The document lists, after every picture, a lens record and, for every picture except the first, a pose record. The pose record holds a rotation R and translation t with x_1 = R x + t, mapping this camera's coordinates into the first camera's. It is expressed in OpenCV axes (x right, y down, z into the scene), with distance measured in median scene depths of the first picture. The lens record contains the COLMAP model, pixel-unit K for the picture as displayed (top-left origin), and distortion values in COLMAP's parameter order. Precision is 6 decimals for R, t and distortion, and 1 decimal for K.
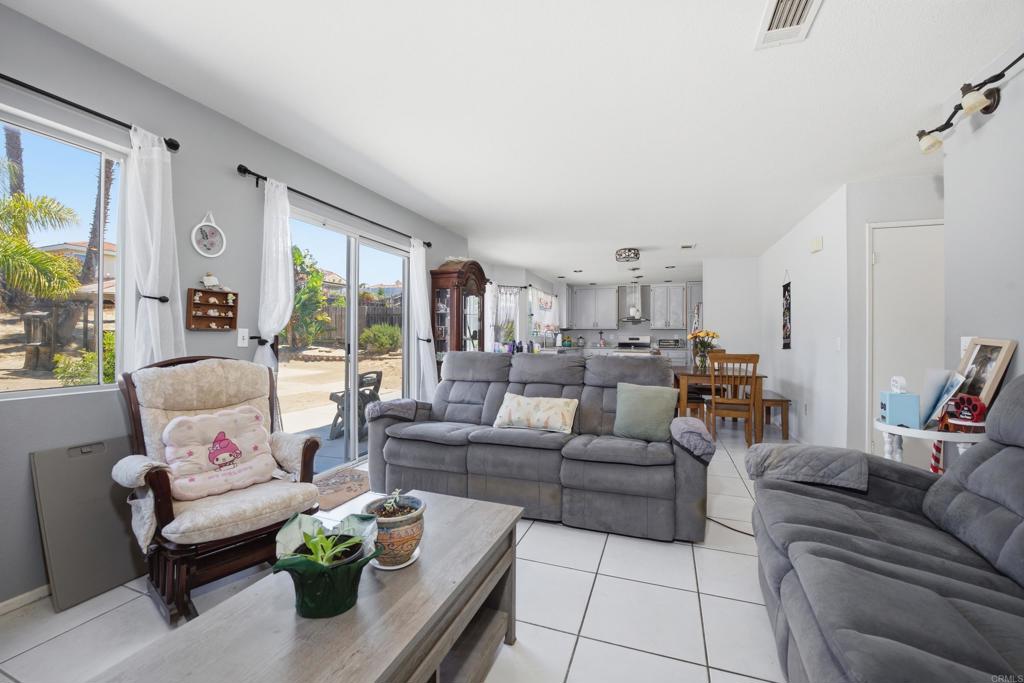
lens RADIAL K [[422.0, 0, 512.1], [0, 422.0, 338.1], [0, 0, 1]] dist [-0.027223, 0.000938]
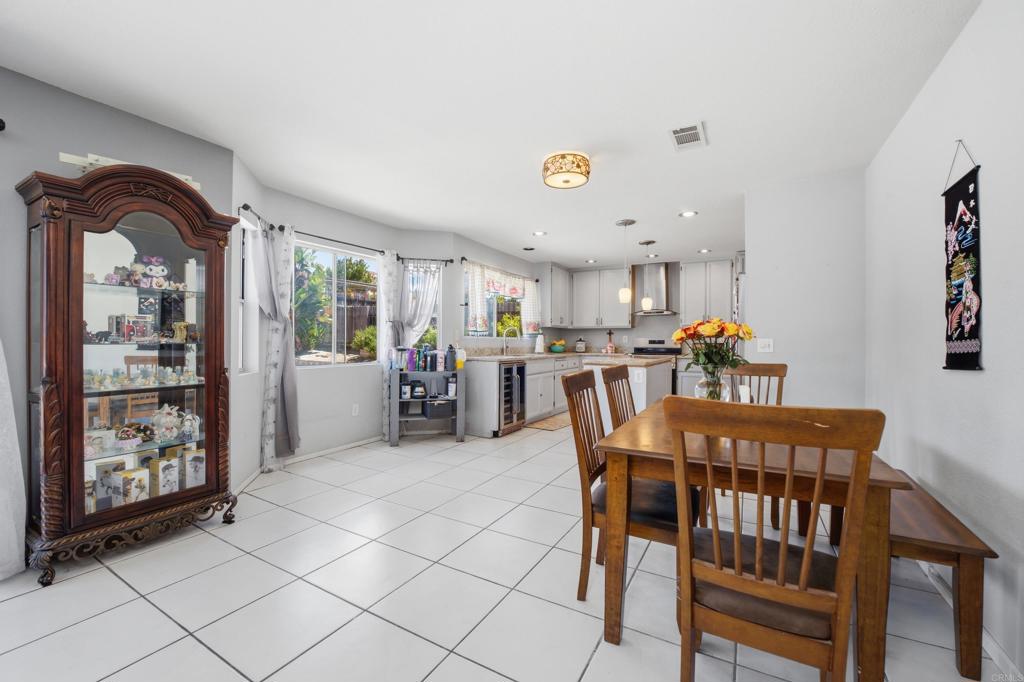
lens RADIAL K [[419.0, 0, 510.4], [0, 419.0, 335.1], [0, 0, 1]] dist [-0.026109, 0.000932]
pose [[0.986035, -0.003815, -0.166492, 0.169875], [0.001323, 0.999885, -0.015080, 0.000964], [0.166531, 0.014649, 0.985927, 0.298069]]
